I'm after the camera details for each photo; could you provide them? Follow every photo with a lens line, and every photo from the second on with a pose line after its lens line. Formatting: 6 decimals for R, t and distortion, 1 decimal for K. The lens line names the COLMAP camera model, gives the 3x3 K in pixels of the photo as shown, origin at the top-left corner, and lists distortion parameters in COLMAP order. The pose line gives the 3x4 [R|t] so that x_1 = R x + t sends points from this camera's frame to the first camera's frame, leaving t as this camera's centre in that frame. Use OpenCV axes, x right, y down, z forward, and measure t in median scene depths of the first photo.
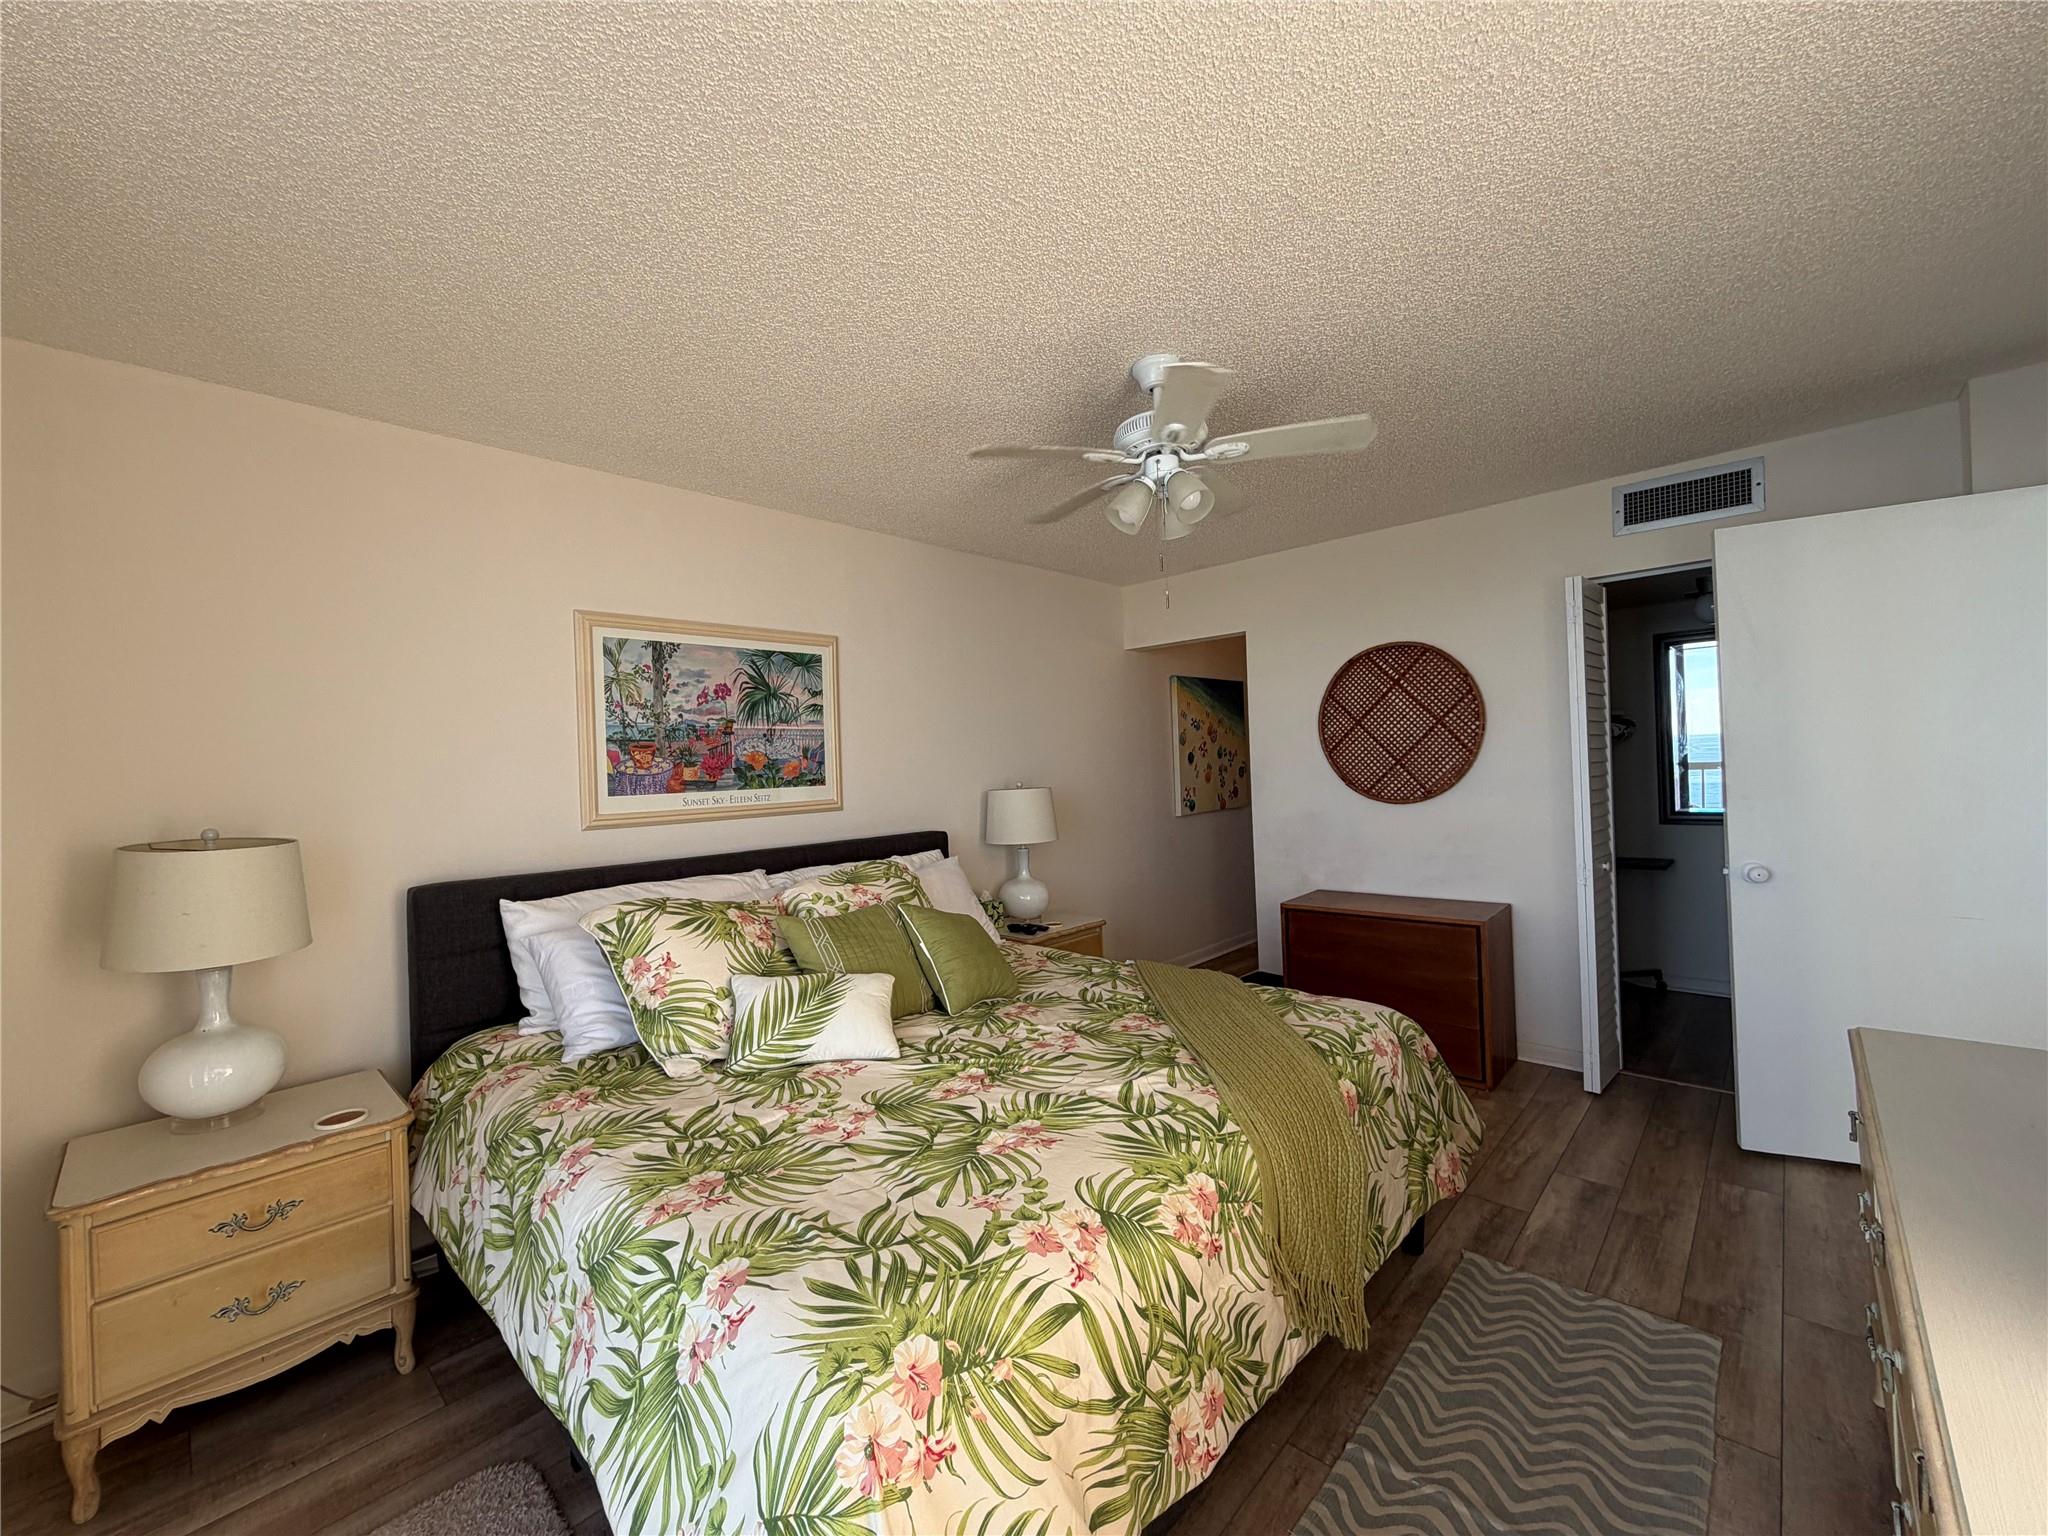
lens RADIAL K [[814.7, 0, 1014.0], [0, 814.7, 759.0], [0, 0, 1]] dist [-0.000591, 0.000000]
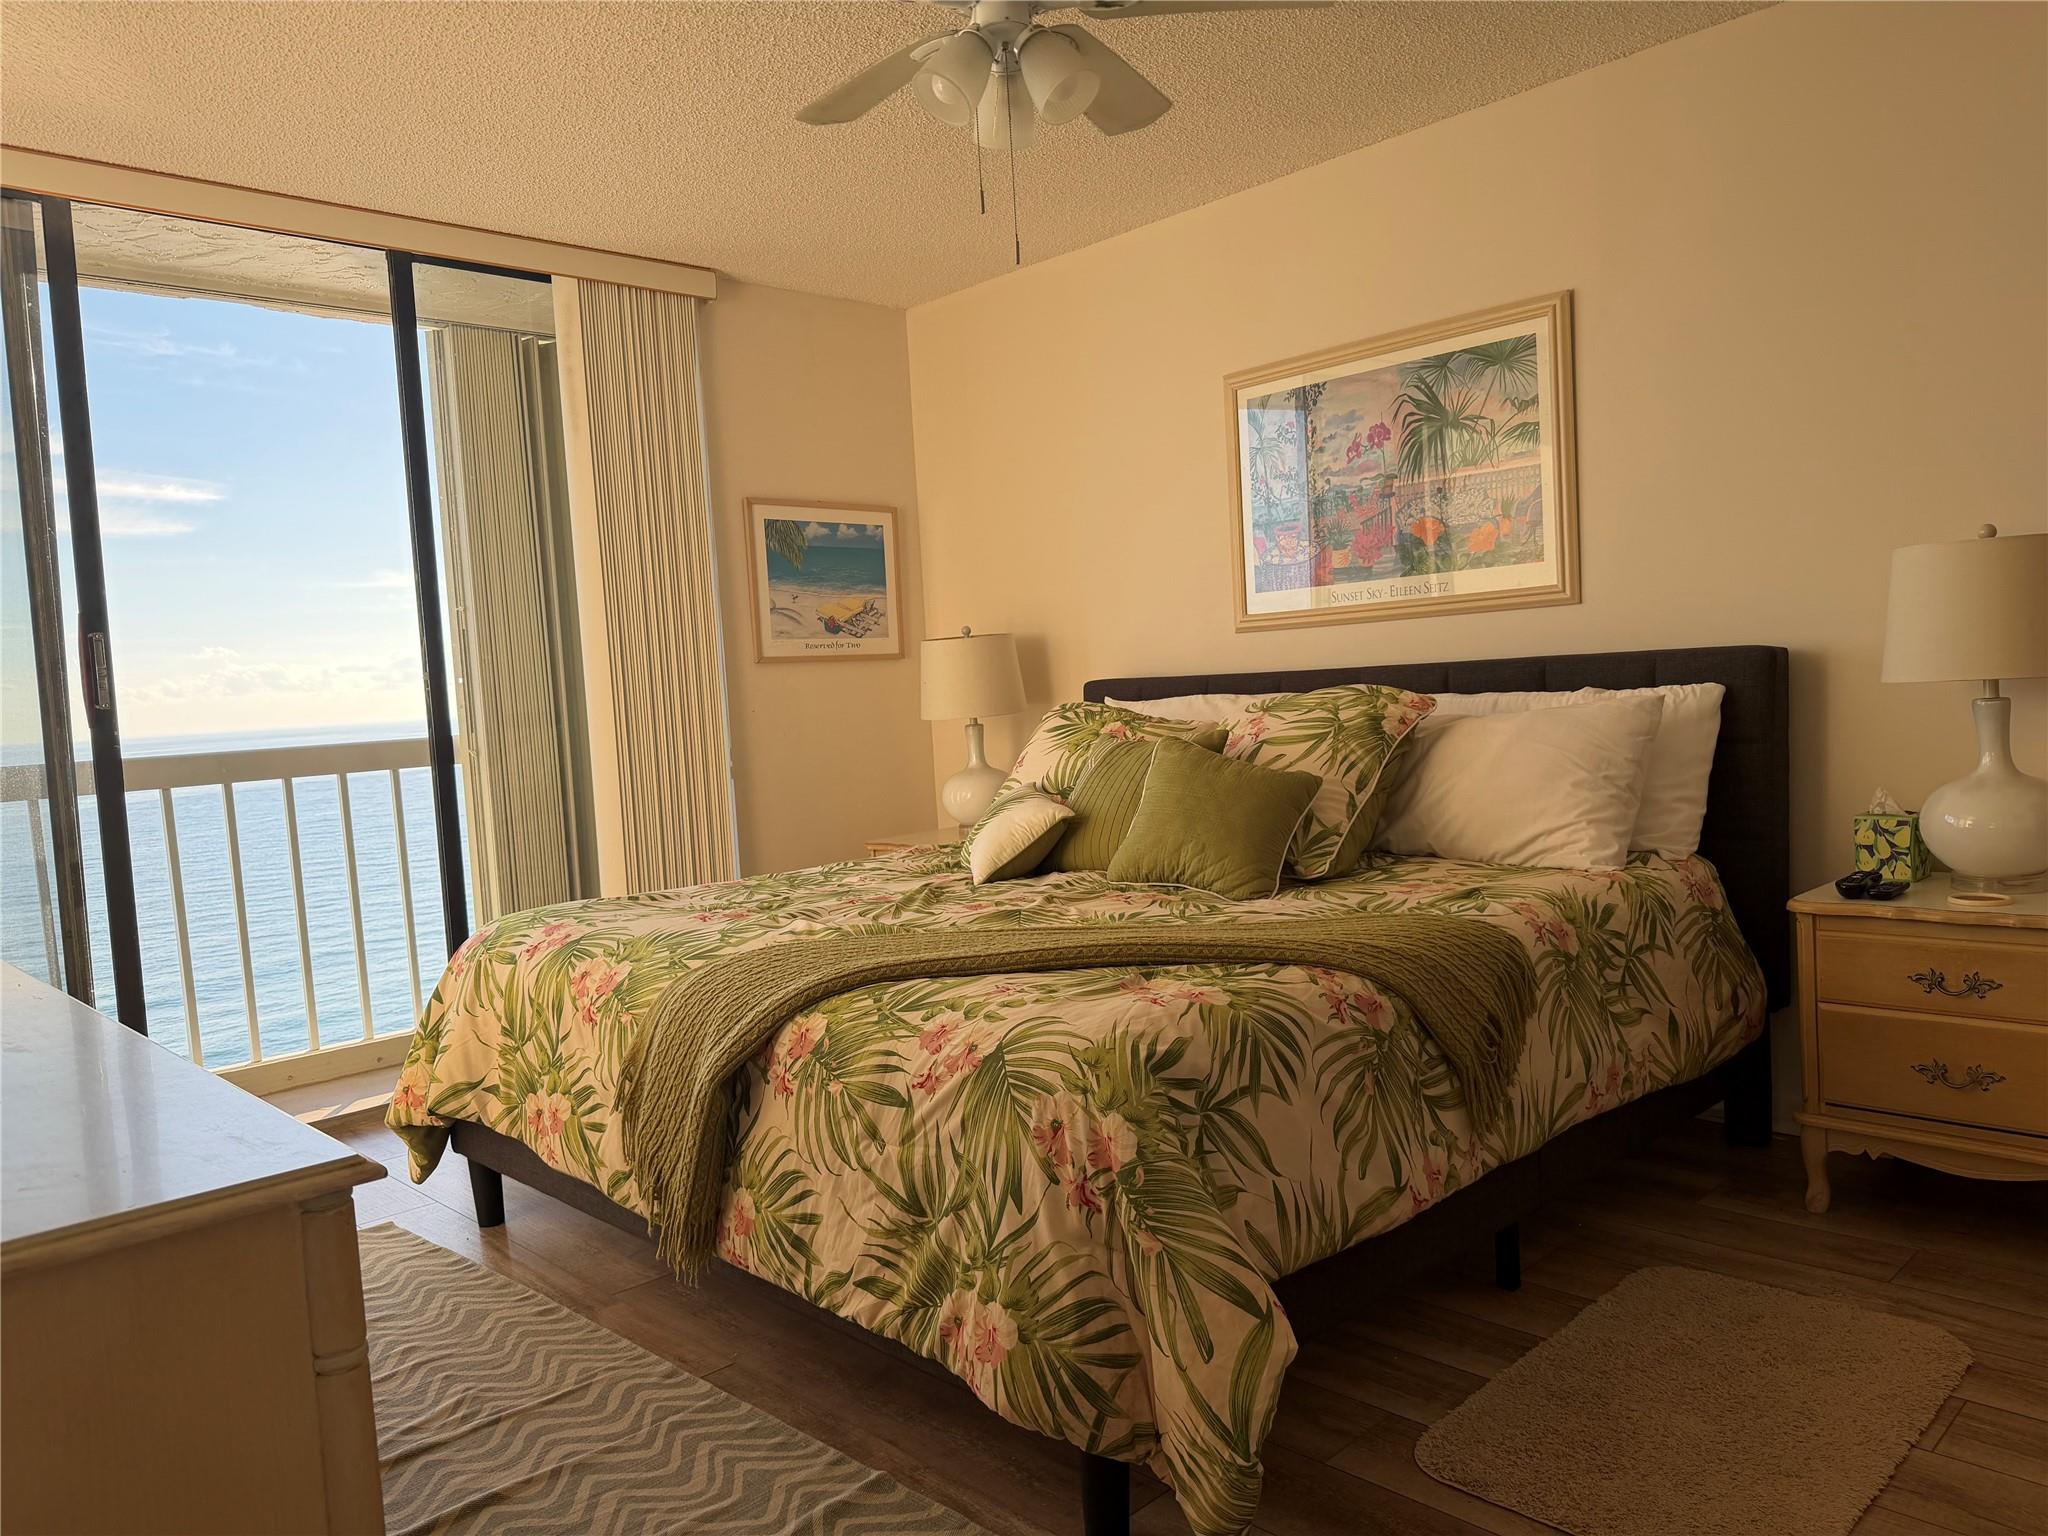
lens RADIAL K [[1439.2, 0, 1020.1], [0, 1439.2, 779.5], [0, 0, 1]] dist [0.006430, 0.000193]
pose [[-0.041591, 0.103515, -0.993758, 0.918251], [0.070011, 0.992476, 0.100451, 0.064251], [0.996679, -0.065396, -0.048526, 0.745719]]
